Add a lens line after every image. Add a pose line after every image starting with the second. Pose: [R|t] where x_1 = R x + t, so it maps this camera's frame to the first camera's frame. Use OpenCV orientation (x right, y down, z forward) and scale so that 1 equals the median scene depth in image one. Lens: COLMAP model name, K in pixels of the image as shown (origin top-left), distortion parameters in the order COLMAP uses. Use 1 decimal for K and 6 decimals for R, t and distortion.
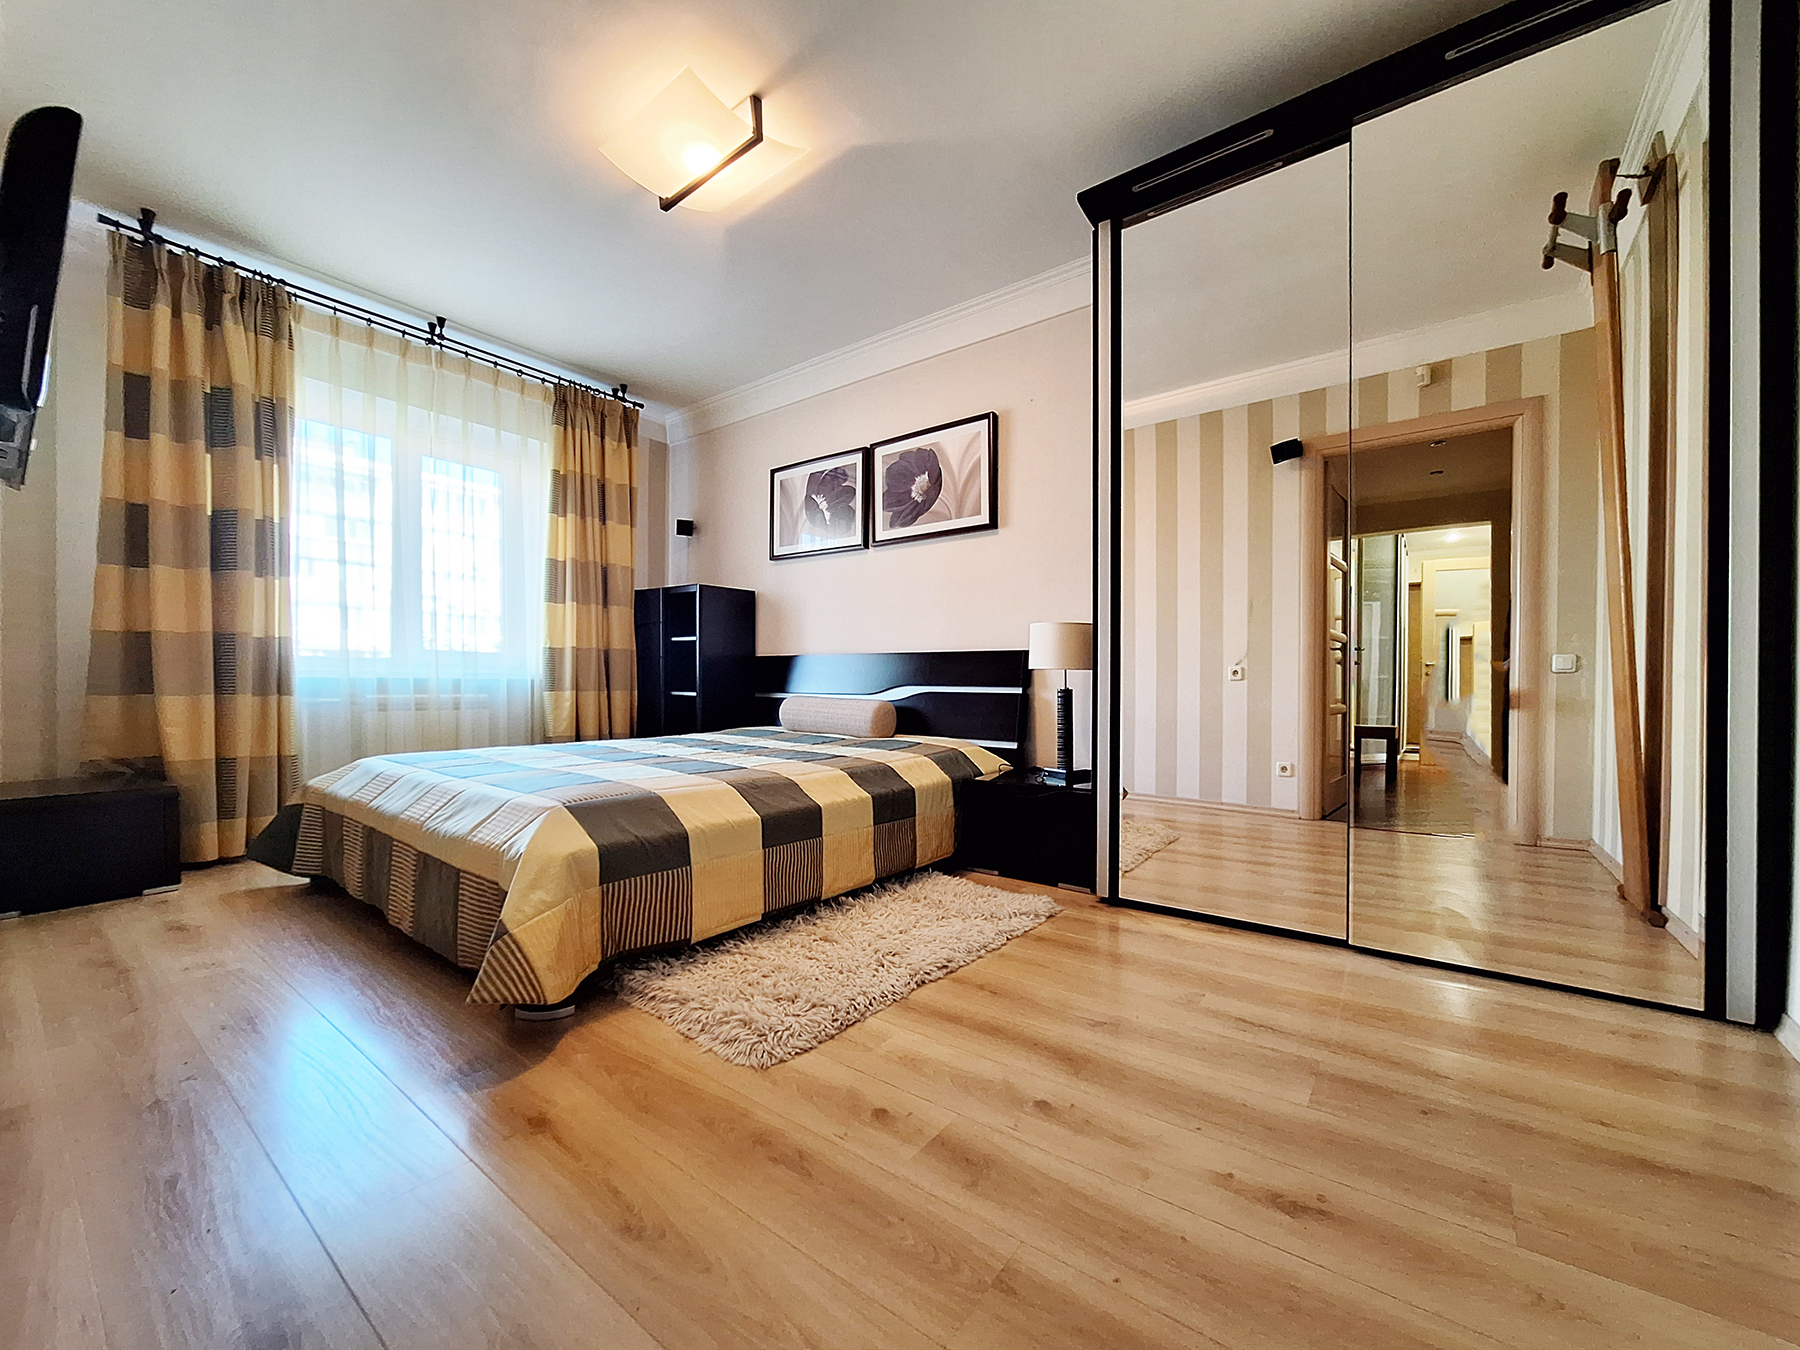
lens RADIAL K [[709.7, 0, 899.3], [0, 709.7, 683.9], [0, 0, 1]] dist [0.000251, 0.000199]
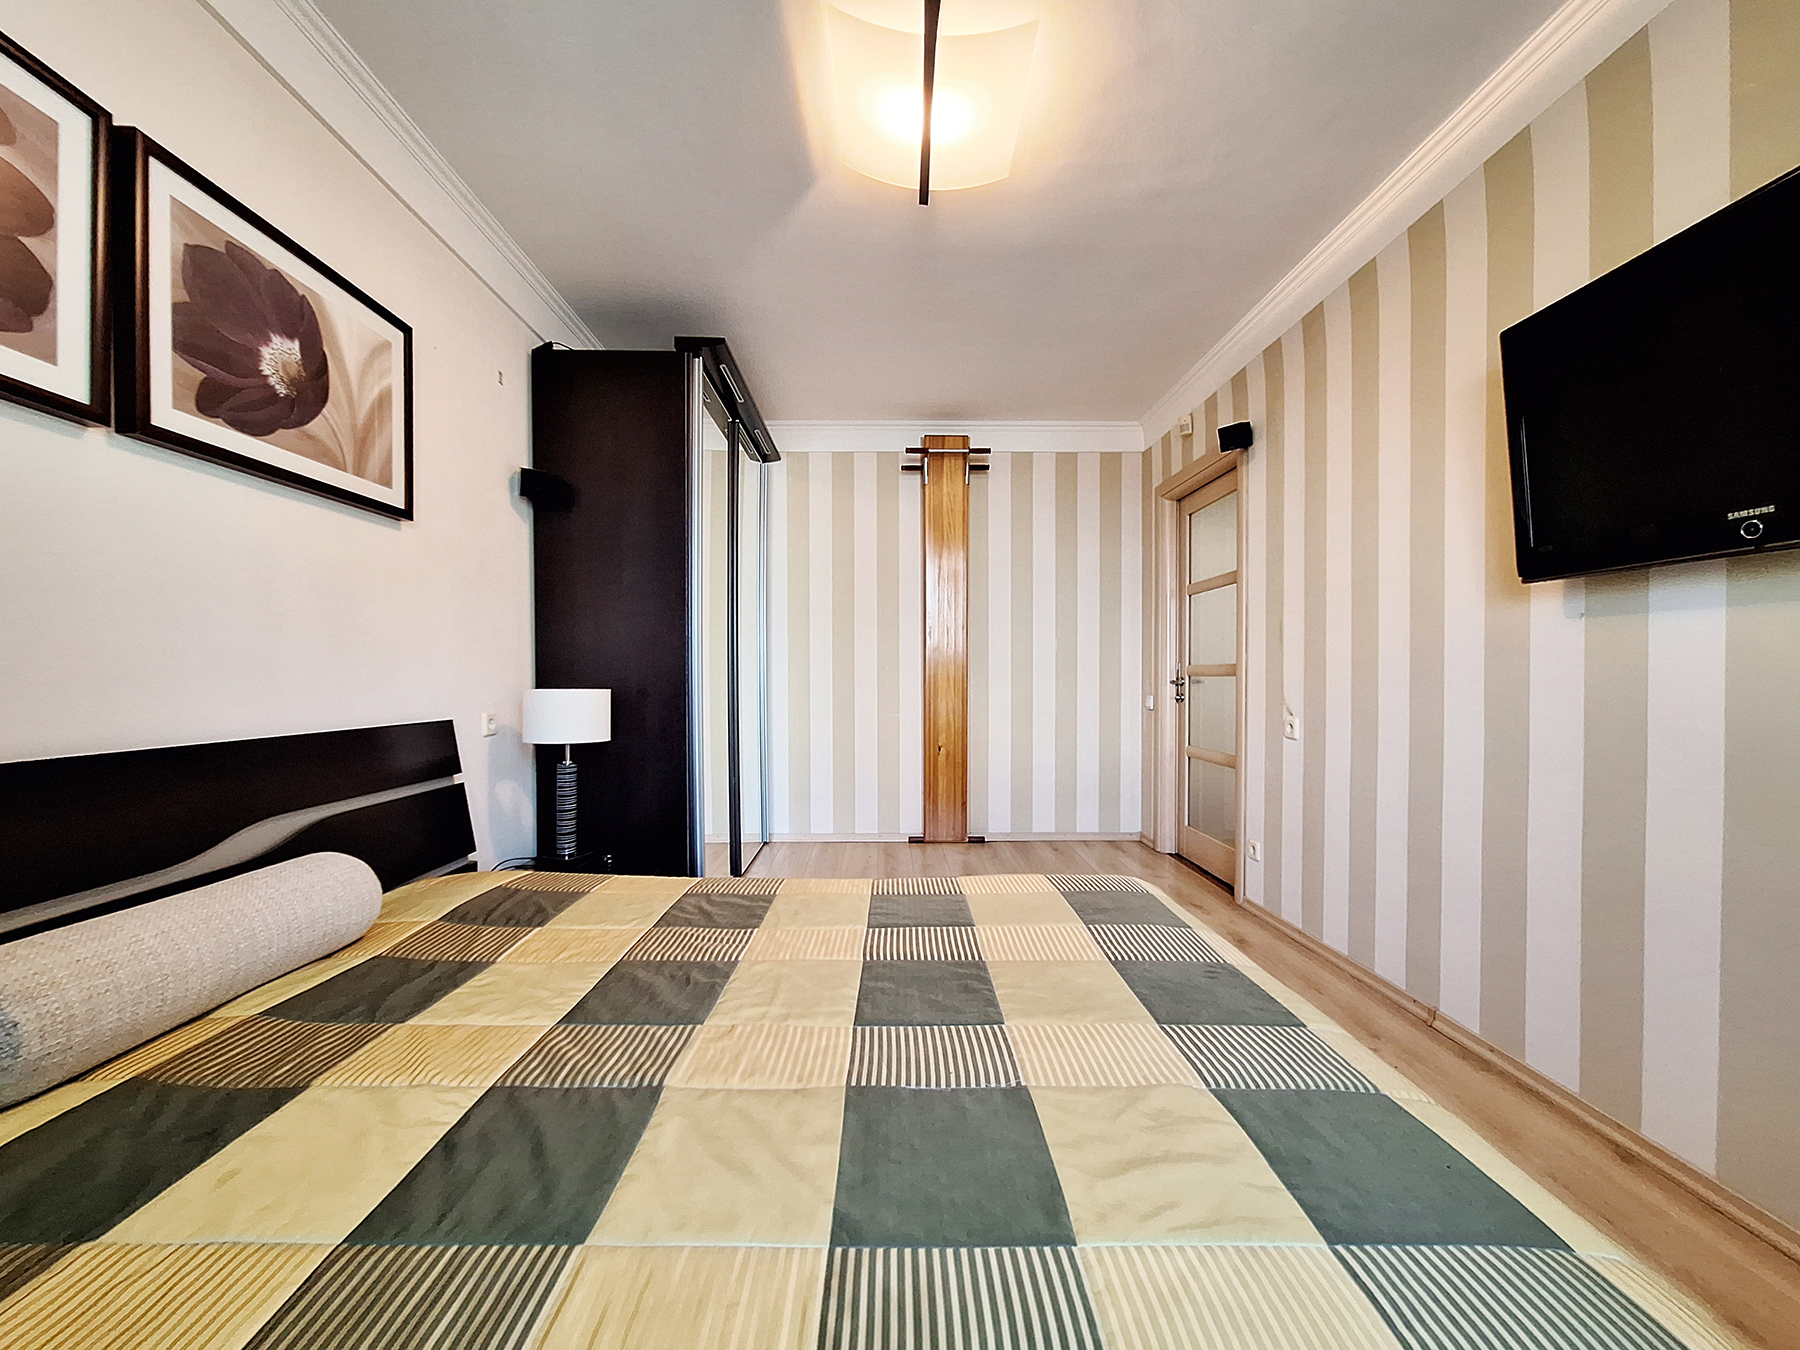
lens RADIAL K [[718.0, 0, 900.9], [0, 718.0, 687.4], [0, 0, 1]] dist [0.001079, -0.000007]
pose [[-0.621730, -0.016153, 0.783065, -0.575222], [0.004399, 0.999700, 0.024115, -0.084315], [-0.783219, 0.018438, -0.621472, 0.993624]]
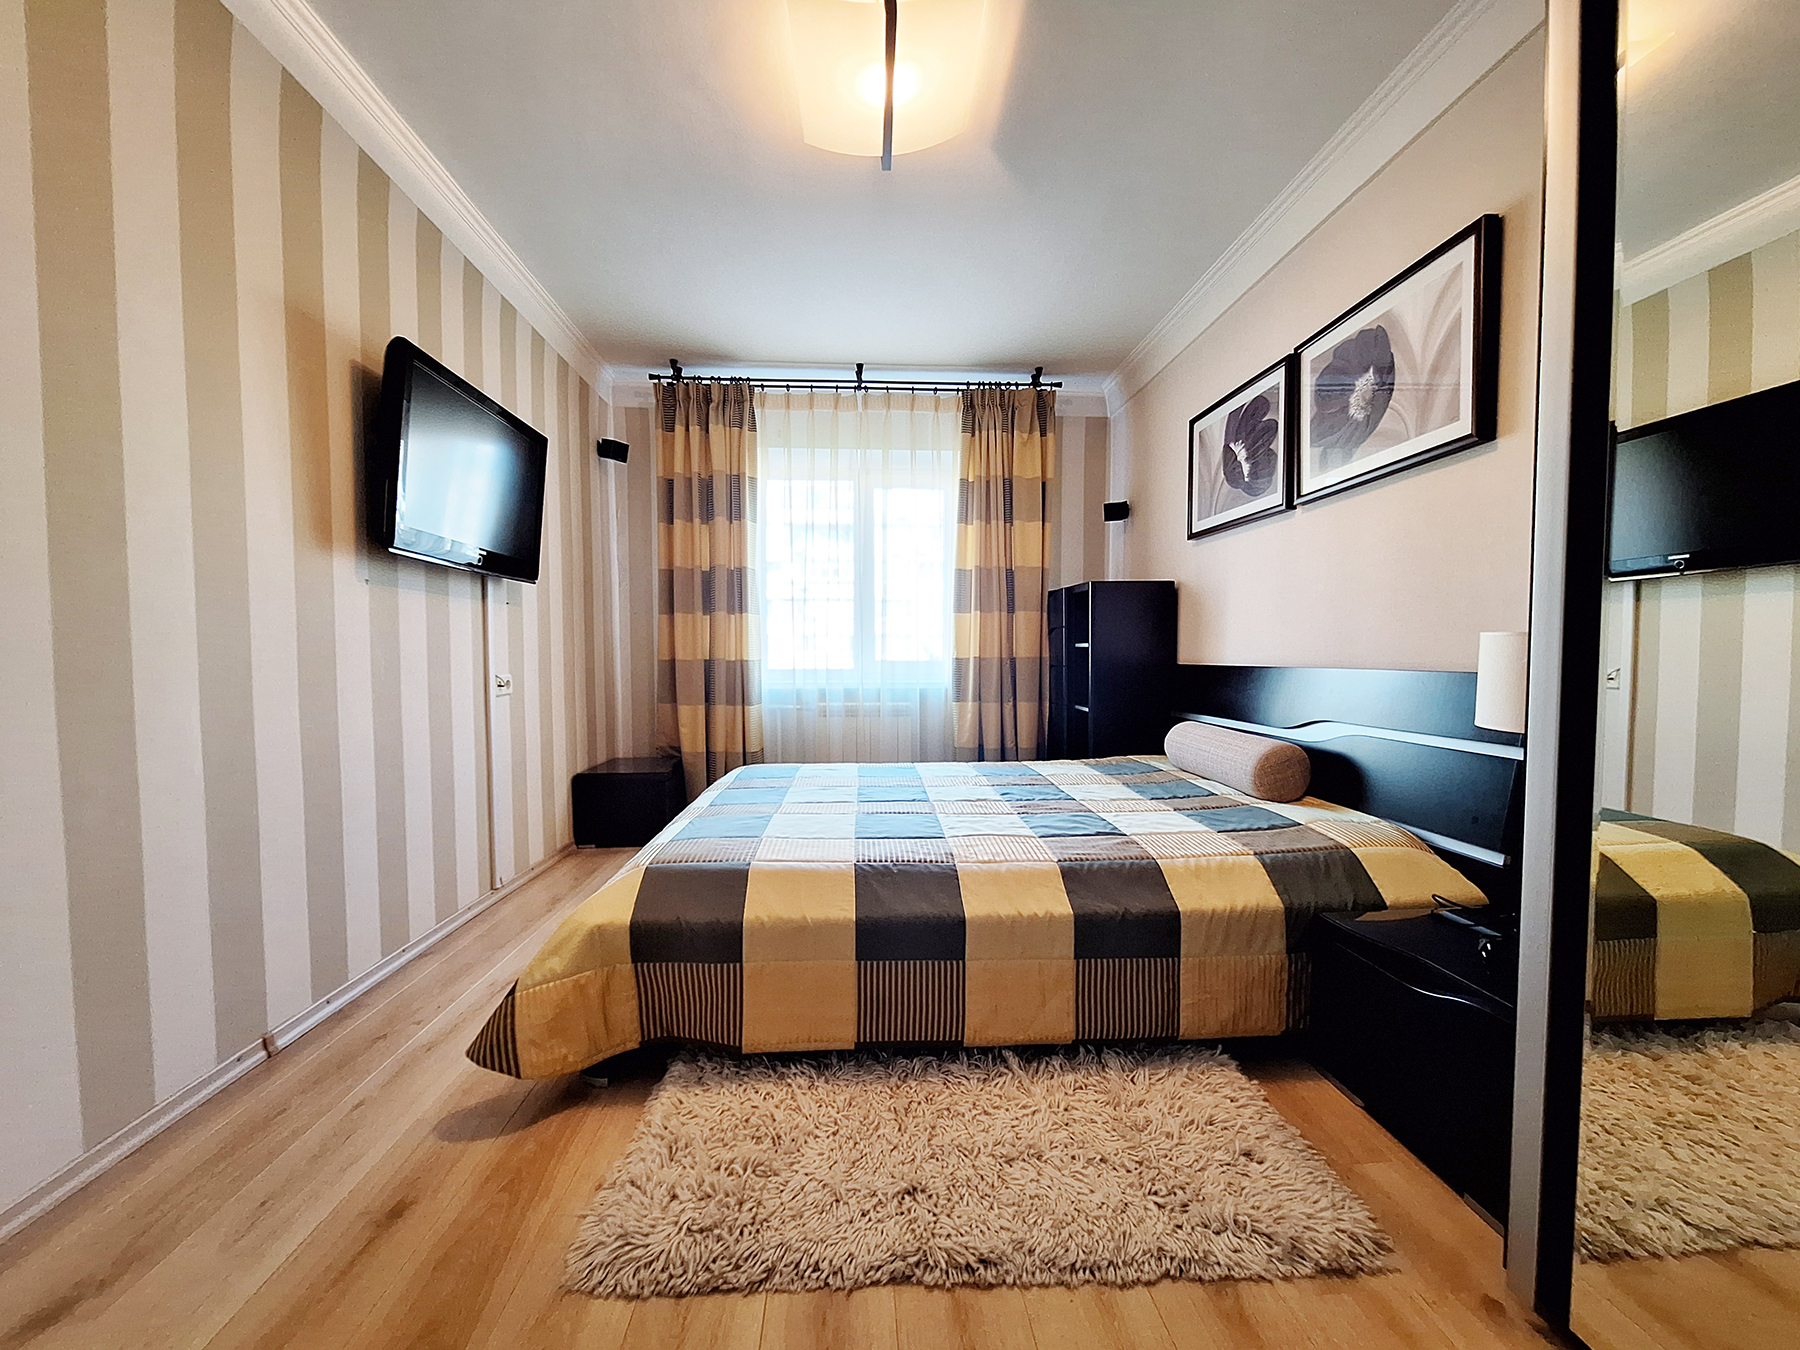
lens RADIAL K [[709.7, 0, 899.3], [0, 709.7, 683.9], [0, 0, 1]] dist [0.000251, 0.000199]
pose [[0.656887, 0.023739, -0.753615, 0.235890], [0.004186, 0.999374, 0.035130, -0.054713], [0.753978, -0.026231, 0.656376, 0.301329]]
